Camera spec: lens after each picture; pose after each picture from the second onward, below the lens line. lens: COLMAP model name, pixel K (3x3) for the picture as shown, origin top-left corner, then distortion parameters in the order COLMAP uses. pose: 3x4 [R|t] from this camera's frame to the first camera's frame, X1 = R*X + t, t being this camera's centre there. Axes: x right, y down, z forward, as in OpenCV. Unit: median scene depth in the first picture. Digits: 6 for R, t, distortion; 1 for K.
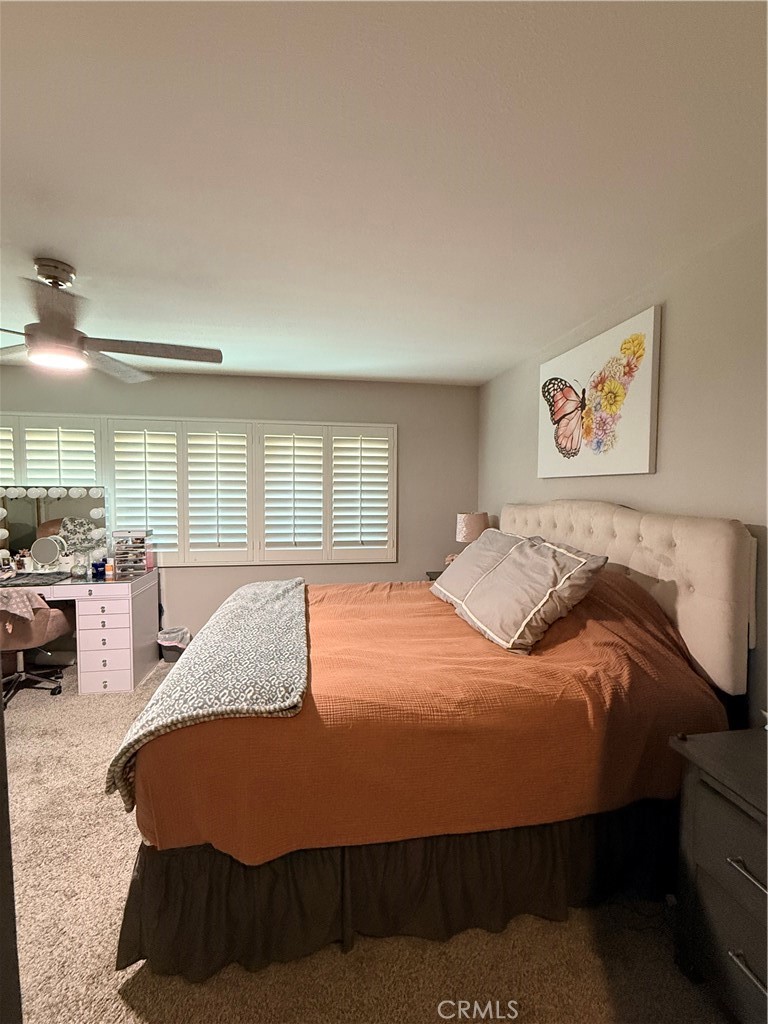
lens RADIAL K [[451.4, 0, 384.8], [0, 451.4, 510.5], [0, 0, 1]] dist [-0.004008, -0.000261]
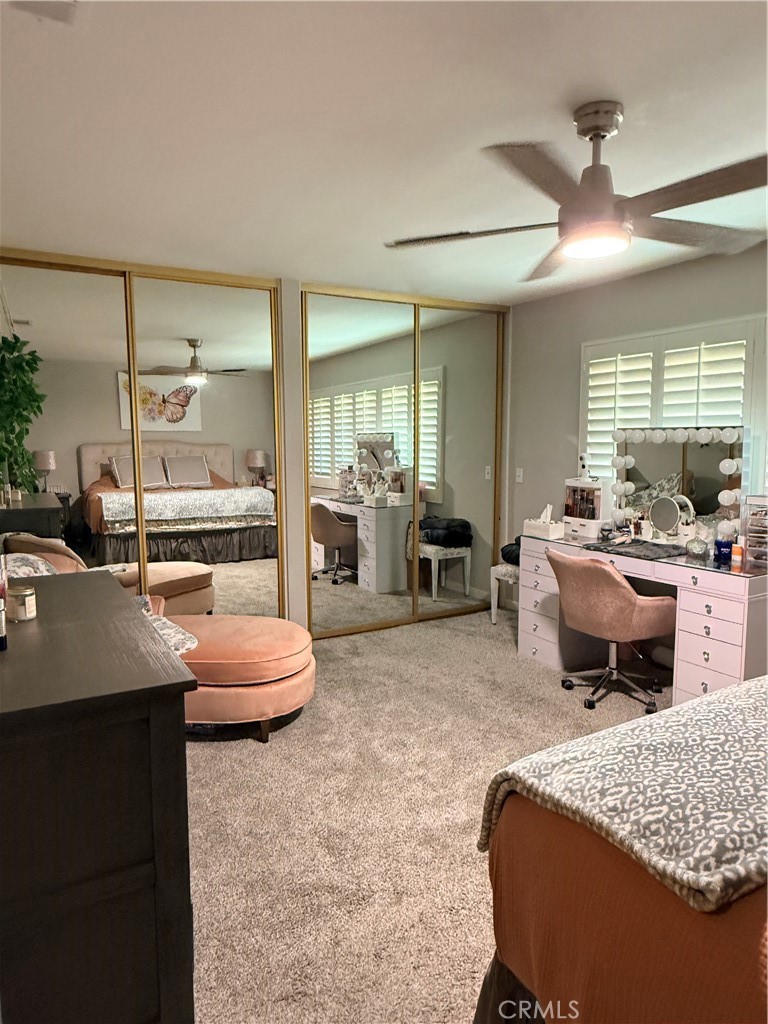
lens RADIAL K [[660.2, 0, 384.1], [0, 660.2, 508.2], [0, 0, 1]] dist [-0.006252, -0.000591]
pose [[0.326292, 0.093415, -0.940642, 0.122149], [-0.036338, 0.995609, 0.086269, 0.001918], [0.944570, 0.006033, 0.328254, 0.208303]]
